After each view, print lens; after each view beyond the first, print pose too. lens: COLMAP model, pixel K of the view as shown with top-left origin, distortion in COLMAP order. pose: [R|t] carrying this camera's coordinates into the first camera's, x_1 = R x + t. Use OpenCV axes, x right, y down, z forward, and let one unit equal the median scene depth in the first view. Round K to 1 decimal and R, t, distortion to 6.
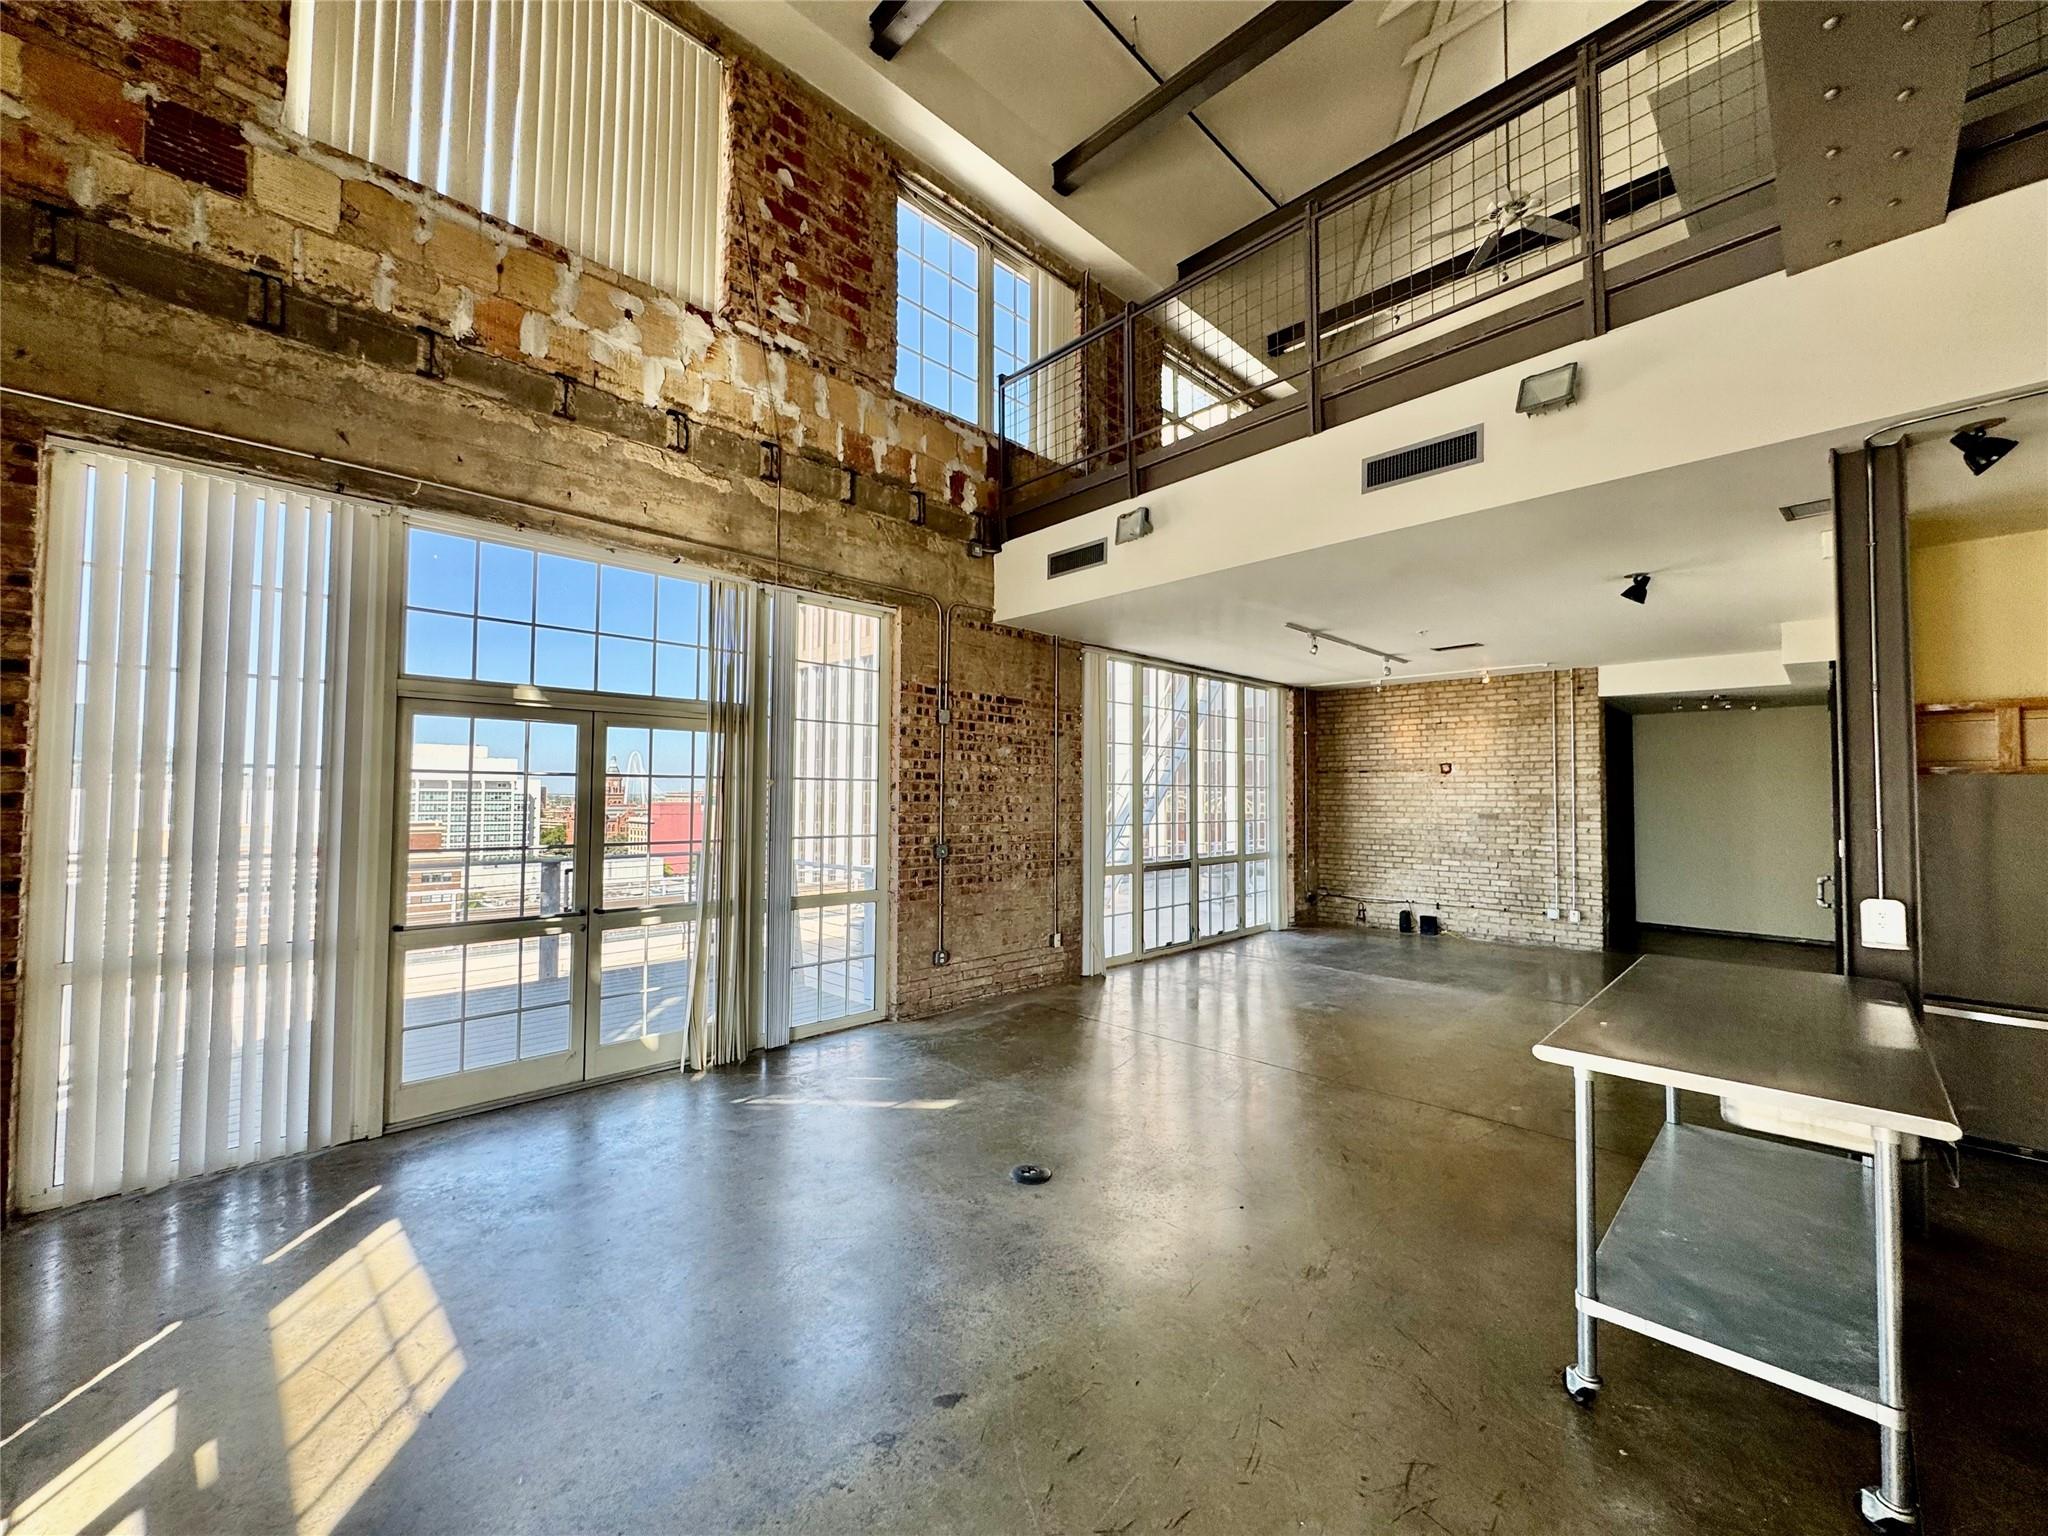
lens RADIAL K [[821.9, 0, 1021.6], [0, 821.9, 765.9], [0, 0, 1]] dist [-0.004040, 0.000239]
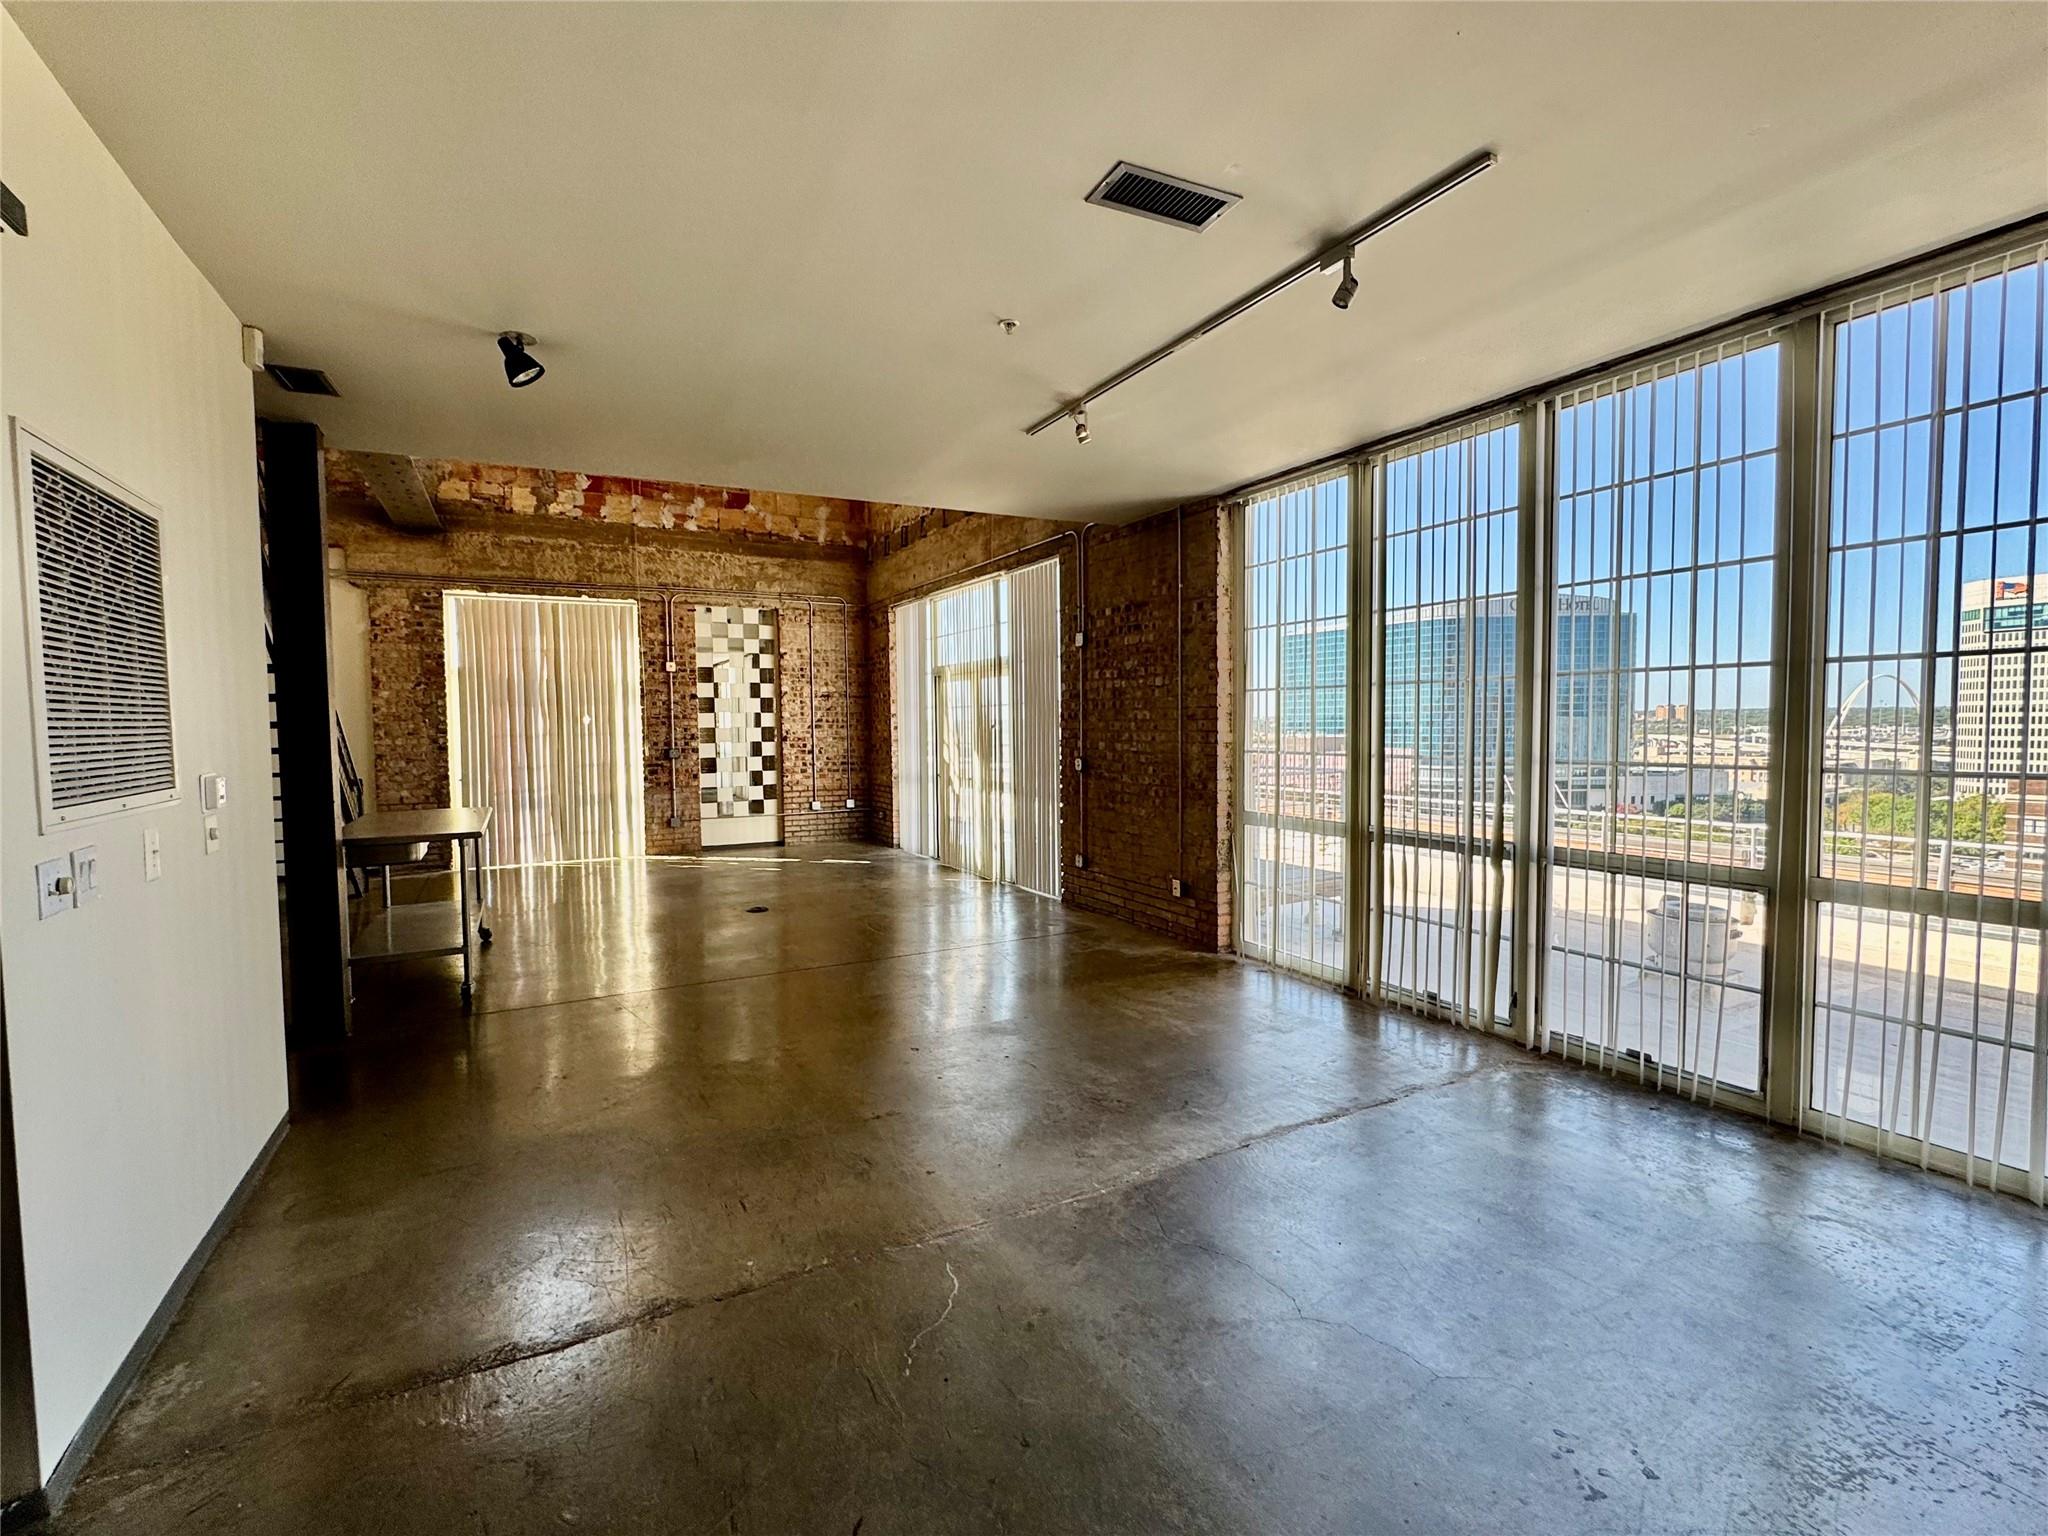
lens RADIAL K [[905.6, 0, 1024.0], [0, 905.6, 768.0], [0, 0, 1]] dist [0.000303, 0.000035]
pose [[-0.304484, 0.045264, -0.951442, 1.058167], [0.044092, 0.998469, 0.033391, 0.064527], [0.951497, -0.031784, -0.306013, 1.280882]]
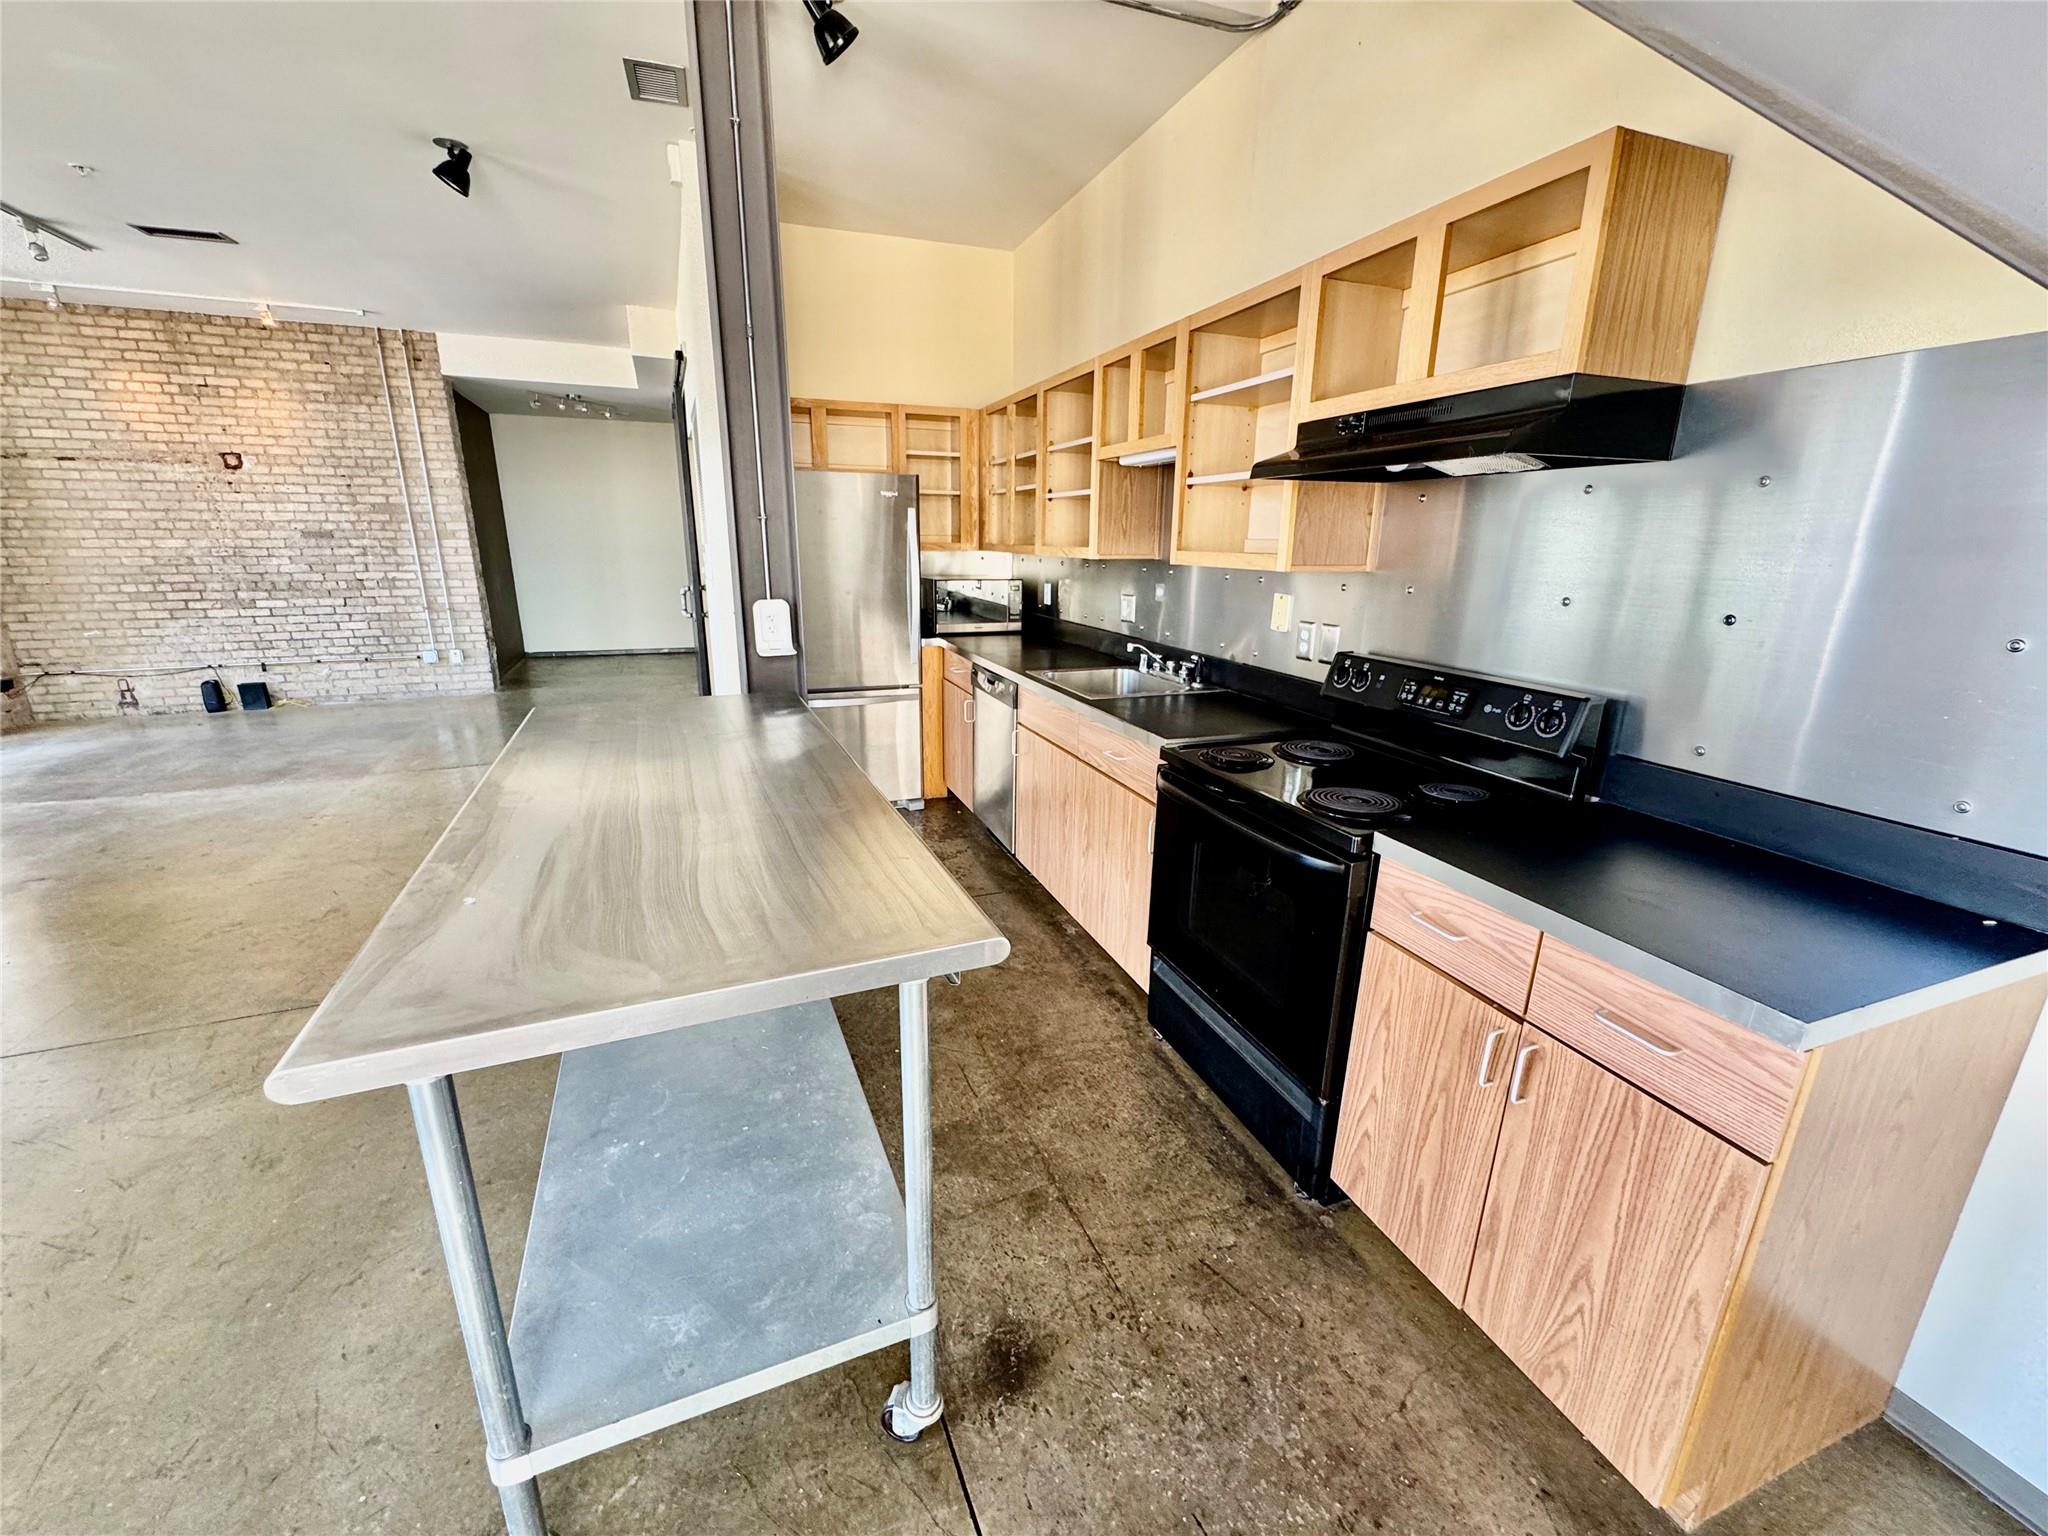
lens RADIAL K [[821.9, 0, 1021.6], [0, 821.9, 765.9], [0, 0, 1]] dist [-0.004040, 0.000239]
pose [[0.381163, -0.253741, 0.889005, 0.163897], [-0.039556, 0.956242, 0.289891, 0.033409], [-0.923661, -0.145662, 0.354447, 0.207285]]
